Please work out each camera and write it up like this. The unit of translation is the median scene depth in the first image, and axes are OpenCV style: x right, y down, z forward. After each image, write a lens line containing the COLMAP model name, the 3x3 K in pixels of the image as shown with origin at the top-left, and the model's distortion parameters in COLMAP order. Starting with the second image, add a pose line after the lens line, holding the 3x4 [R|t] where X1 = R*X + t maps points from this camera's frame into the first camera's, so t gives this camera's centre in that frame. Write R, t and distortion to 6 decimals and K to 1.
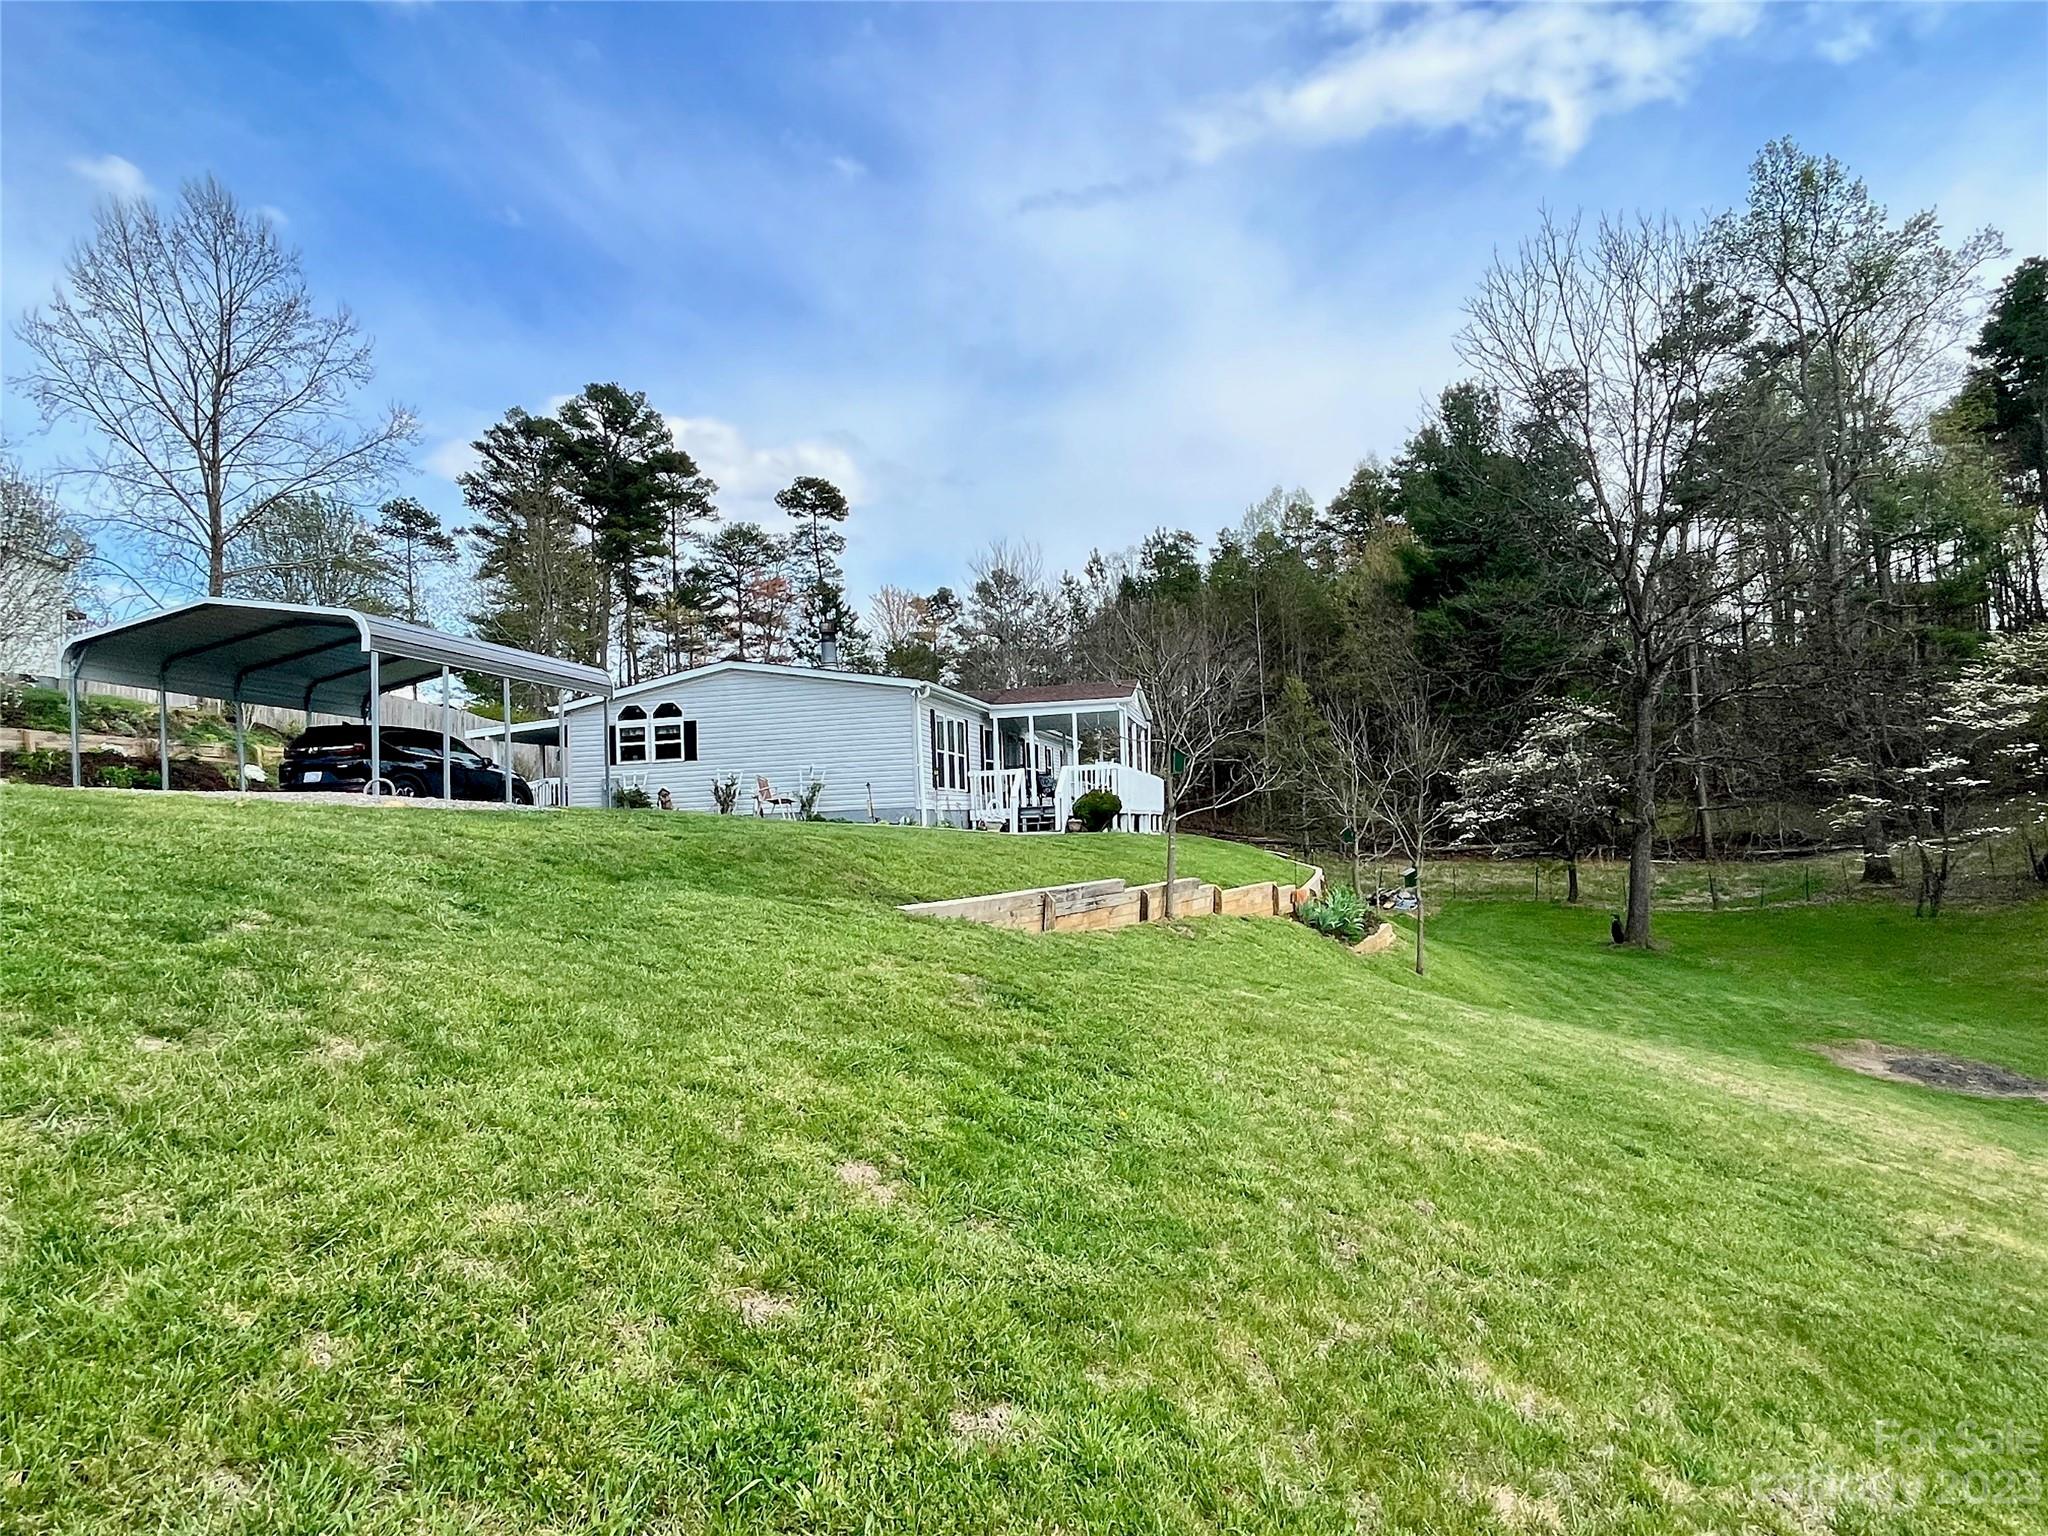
lens RADIAL K [[1169.7, 0, 1011.9], [0, 1169.7, 769.9], [0, 0, 1]] dist [0.003565, 0.000710]
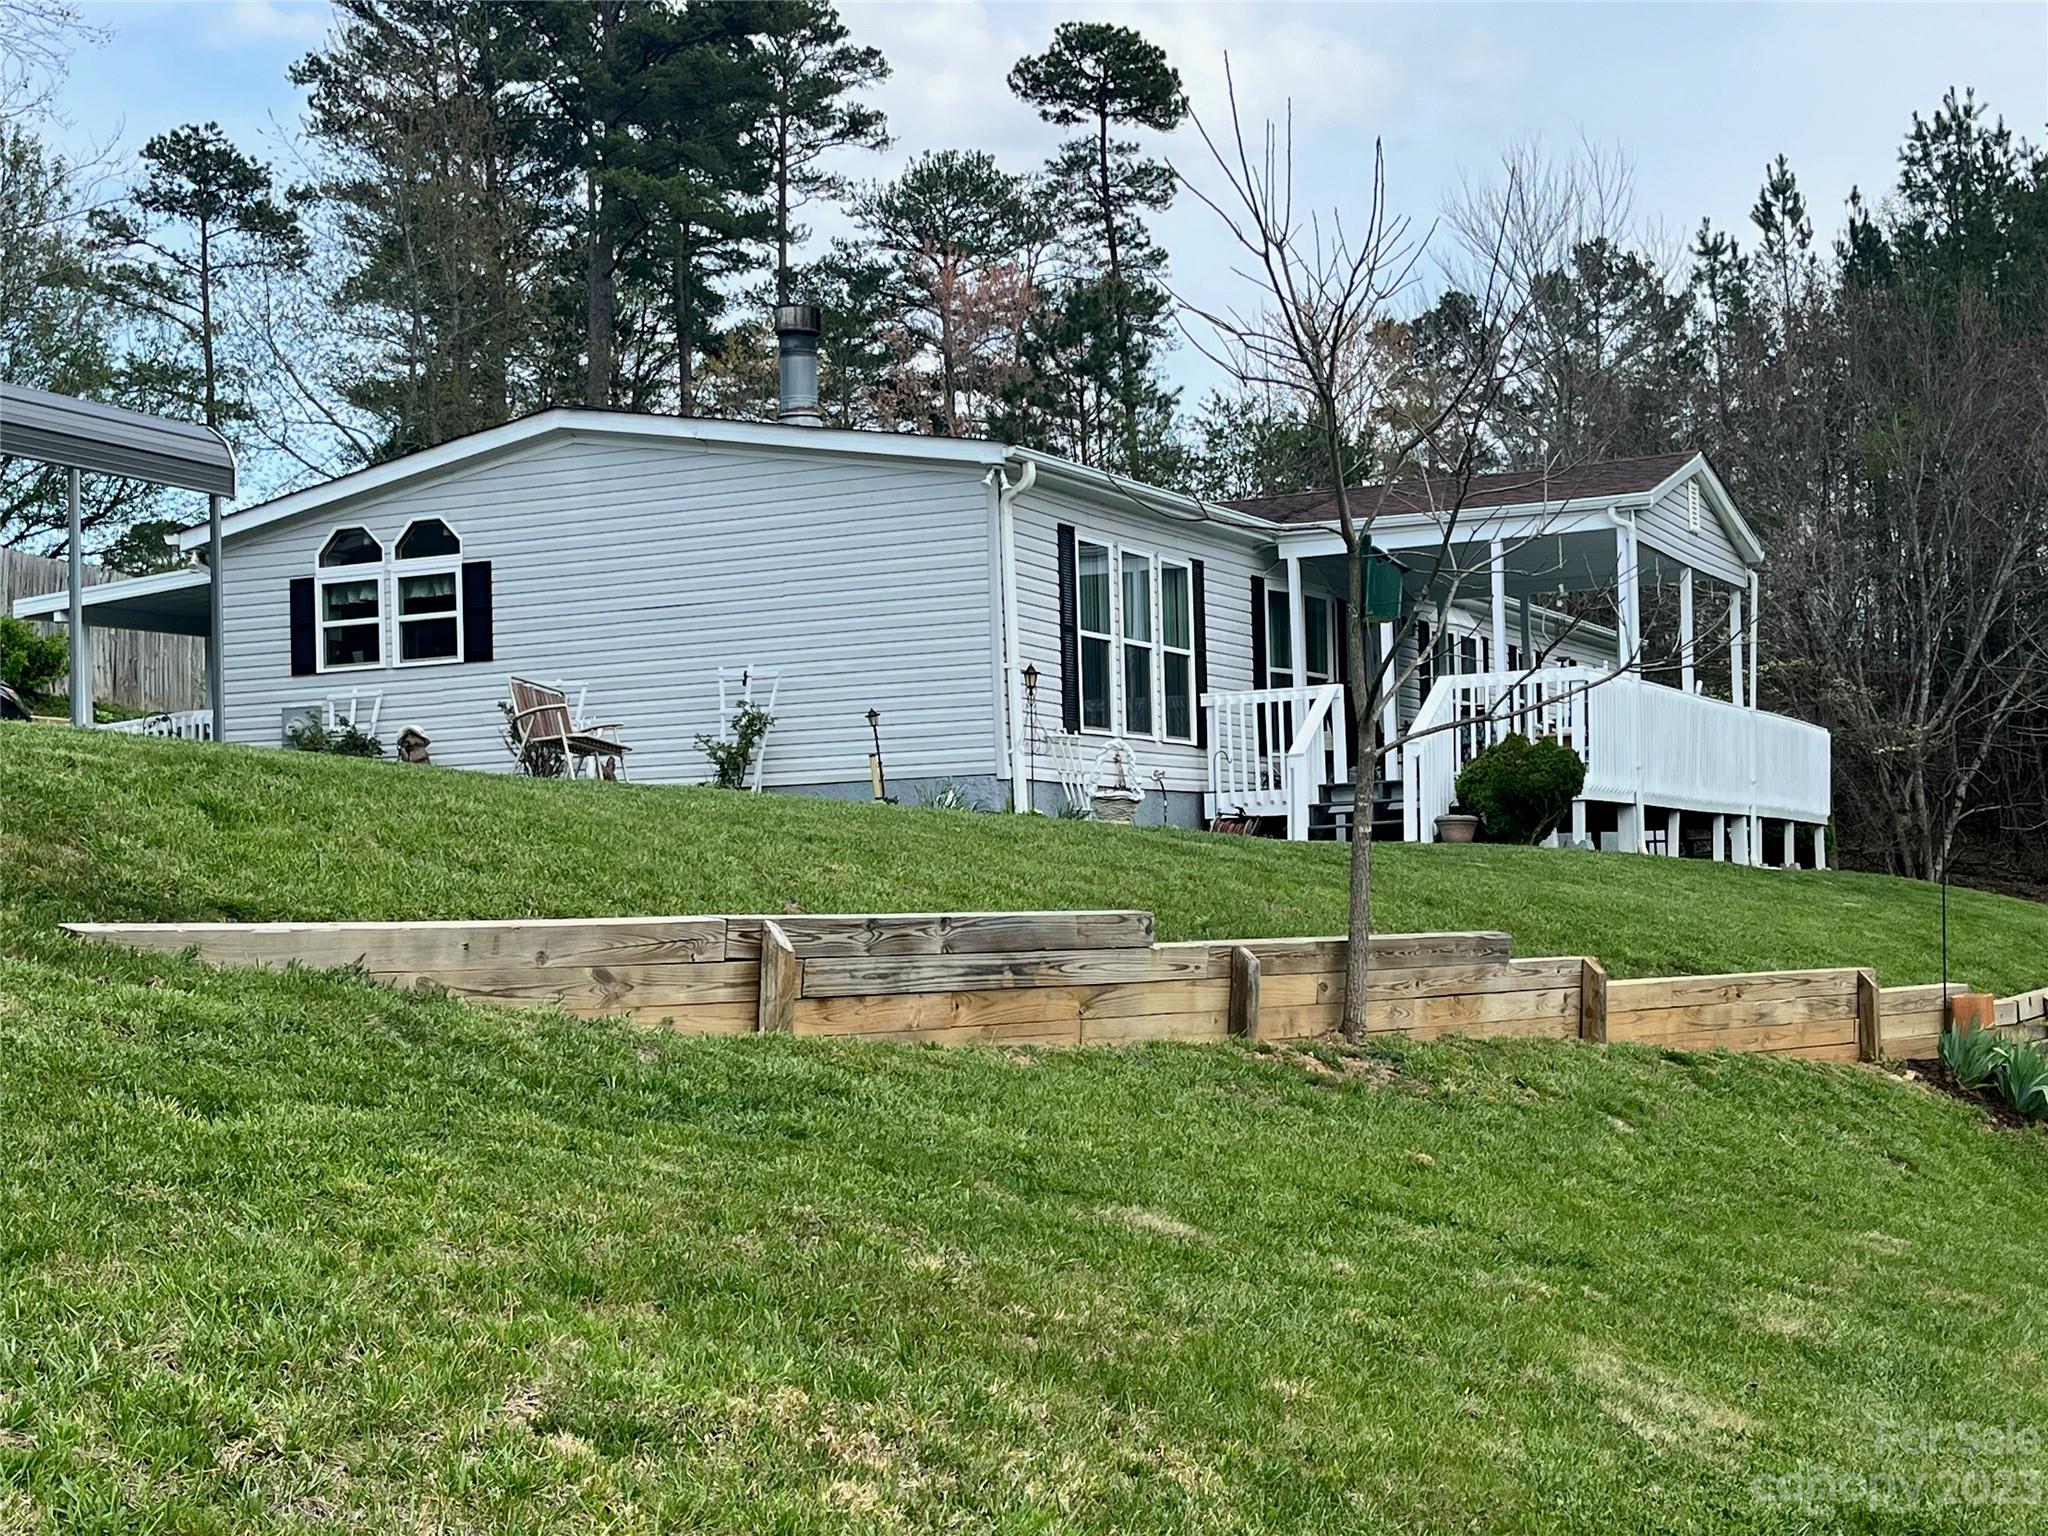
lens RADIAL K [[2787.4, 0, 1064.1], [0, 2787.4, 824.9], [0, 0, 1]] dist [0.191903, -0.731321]
pose [[0.974493, 0.004591, -0.224372, 0.061208], [0.000606, 0.999733, 0.023088, 0.011423], [0.224418, -0.022635, 0.974230, 0.043258]]
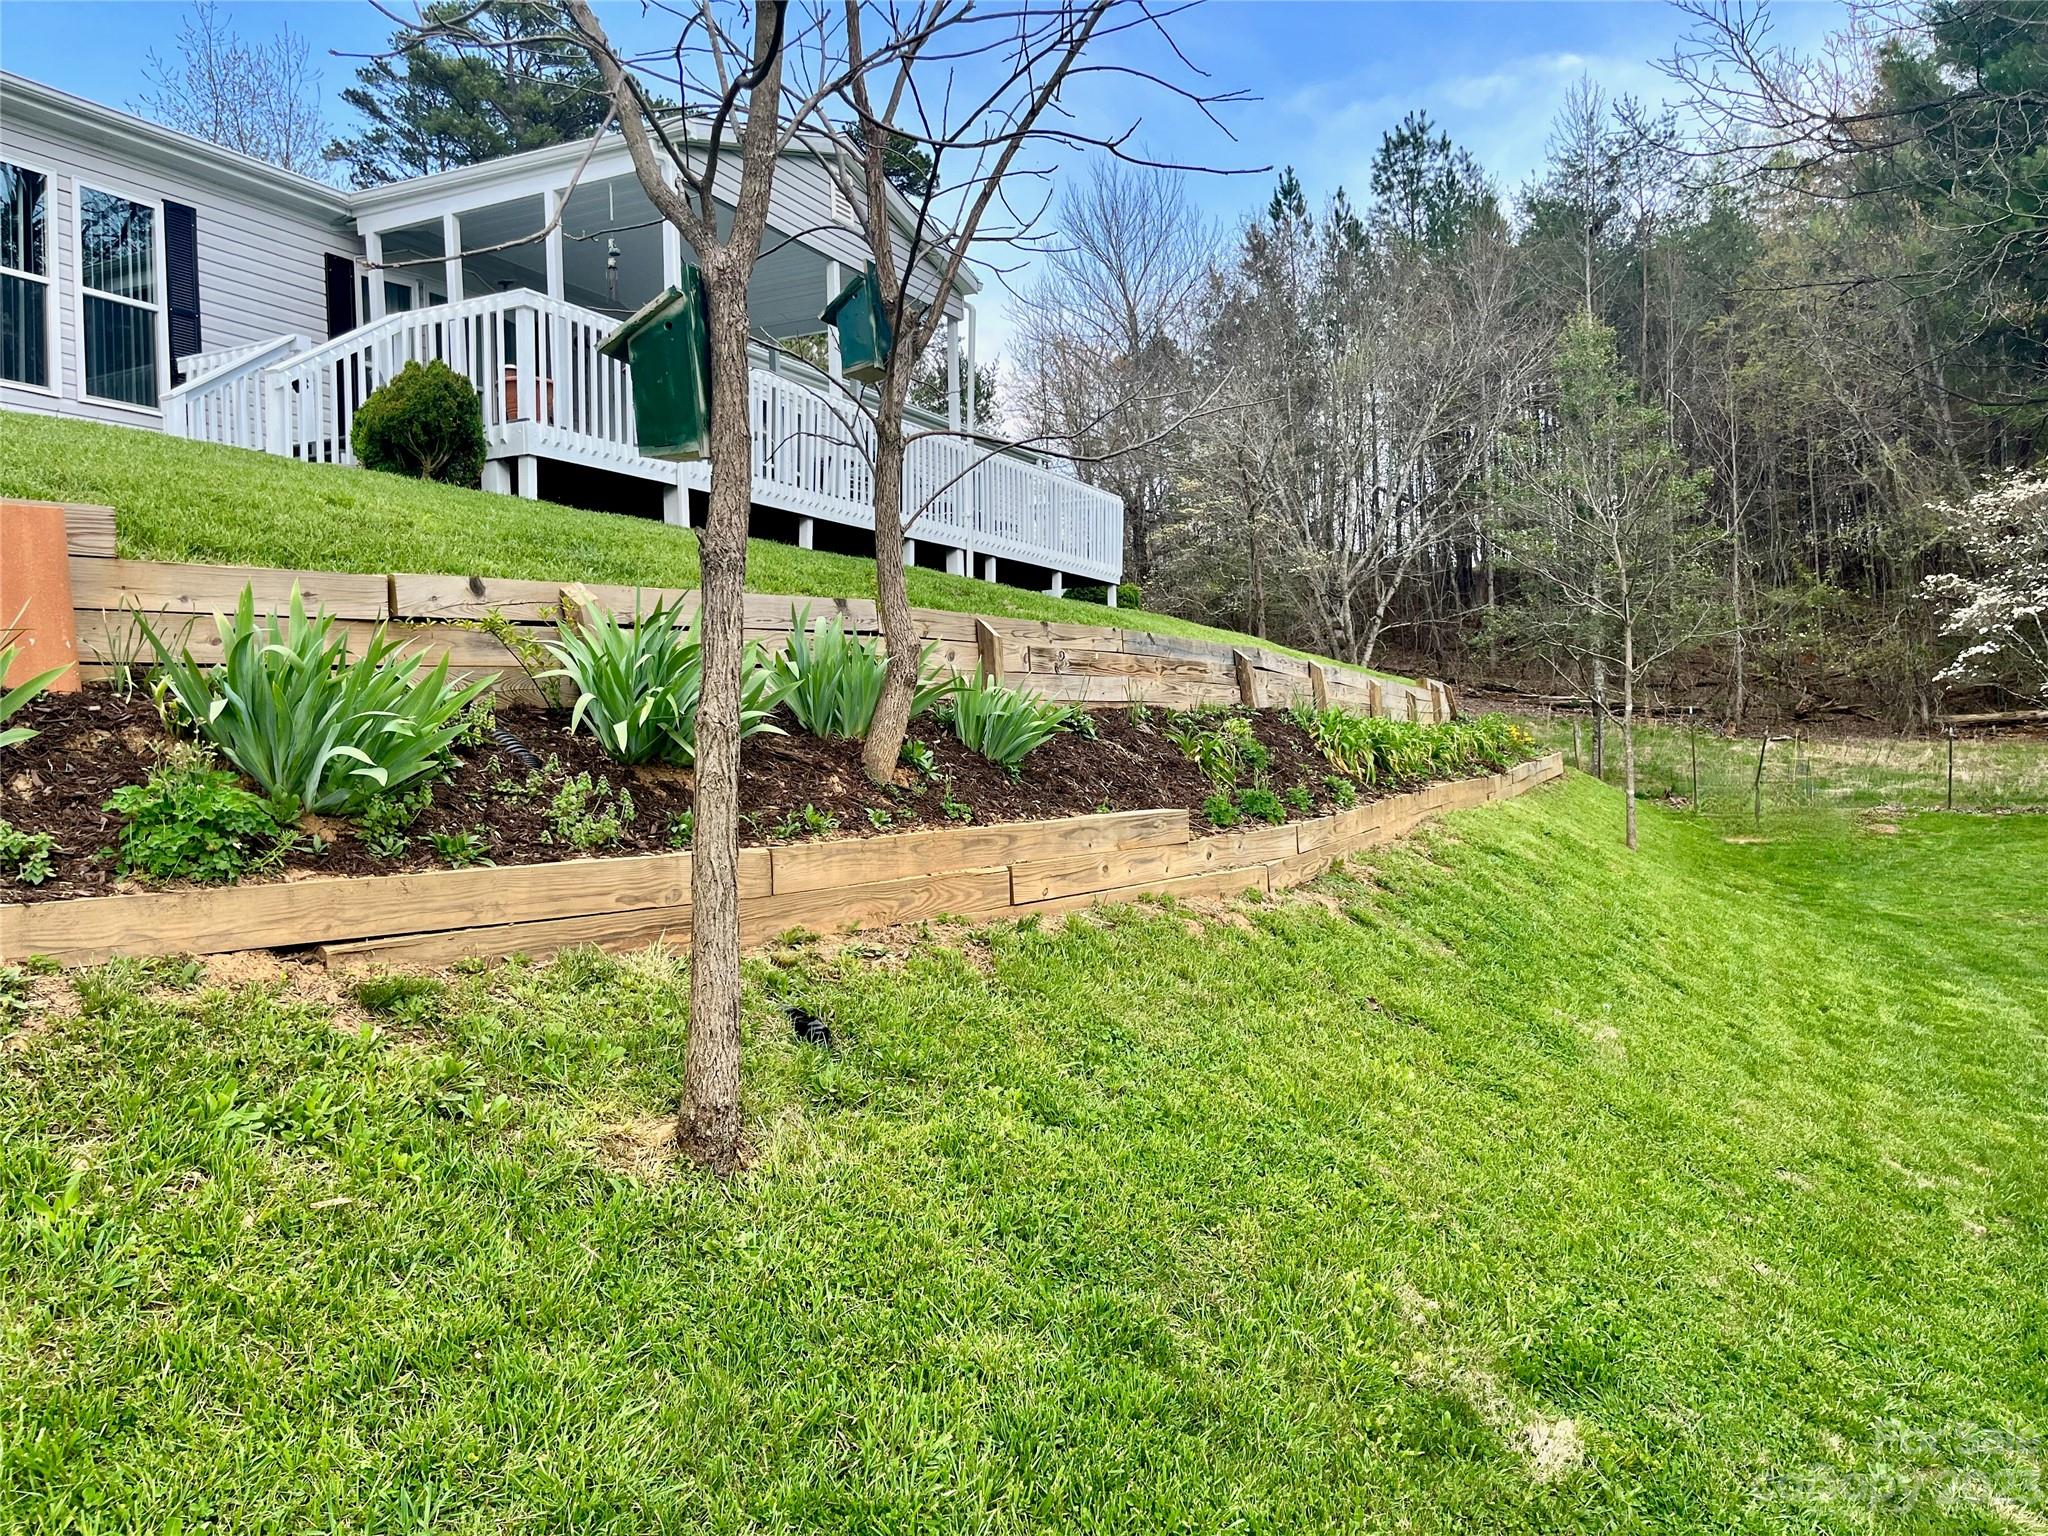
lens RADIAL K [[1516.4, 0, 995.1], [0, 1516.4, 826.7], [0, 0, 1]] dist [0.035033, -0.001036]
pose [[0.967713, 0.023143, -0.250988, 0.147522], [0.004454, 0.994050, 0.108833, 0.043134], [0.252014, -0.106438, 0.961852, 0.300598]]
